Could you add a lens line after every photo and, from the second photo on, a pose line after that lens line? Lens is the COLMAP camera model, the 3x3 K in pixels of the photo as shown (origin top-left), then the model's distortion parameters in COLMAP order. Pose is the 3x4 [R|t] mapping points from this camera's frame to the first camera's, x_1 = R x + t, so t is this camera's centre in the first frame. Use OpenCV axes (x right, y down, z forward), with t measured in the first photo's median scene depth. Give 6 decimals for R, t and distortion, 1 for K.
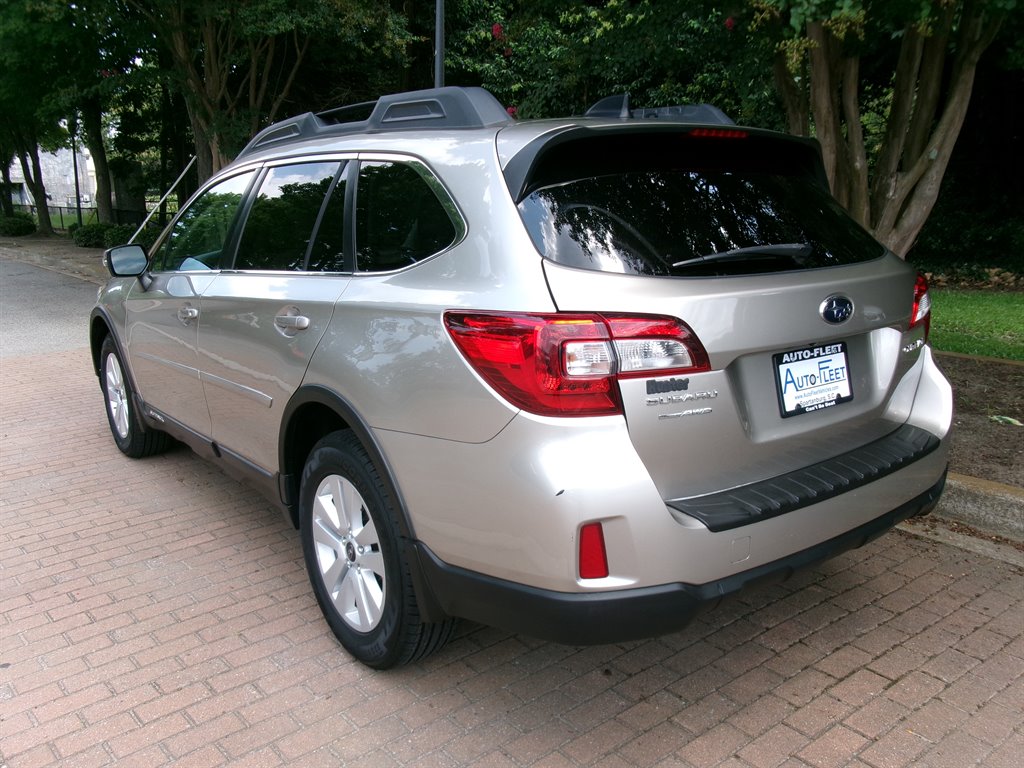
lens RADIAL K [[840.4, 0, 510.1], [0, 840.4, 382.0], [0, 0, 1]] dist [-0.027380, 0.003905]
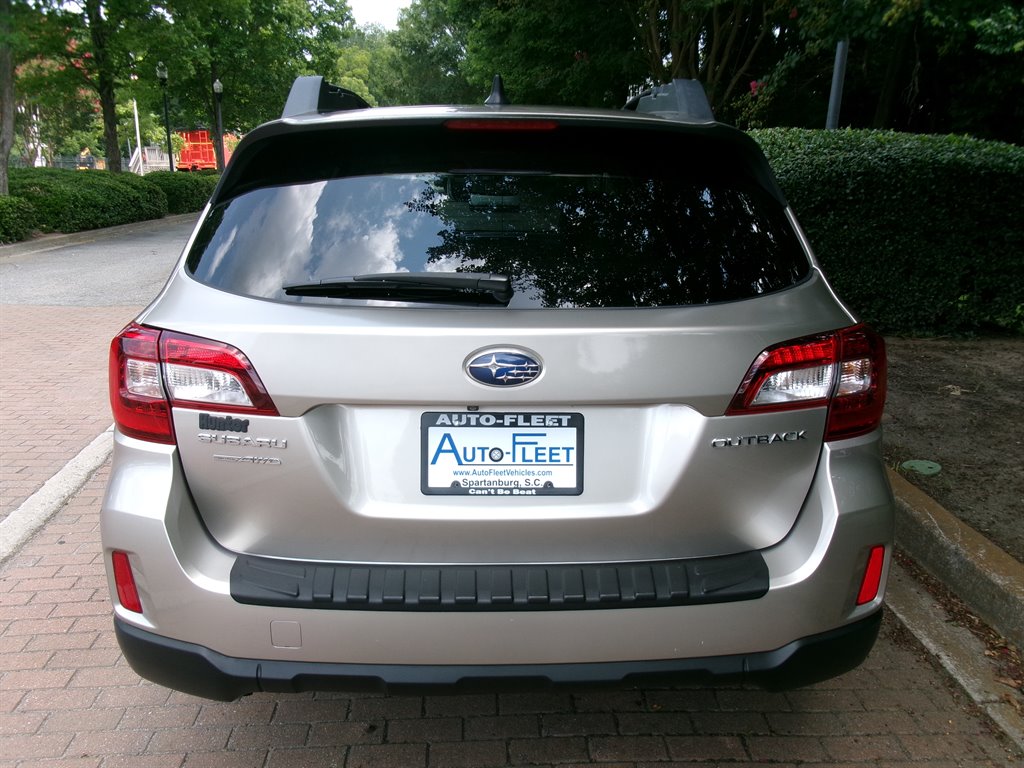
lens RADIAL K [[840.4, 0, 512.6], [0, 840.4, 382.1], [0, 0, 1]] dist [-0.027380, 0.003905]
pose [[0.807291, 0.158277, -0.568533, 0.809834], [-0.140787, 0.987201, 0.074921, -0.128605], [0.573115, 0.019559, 0.819242, 0.401648]]
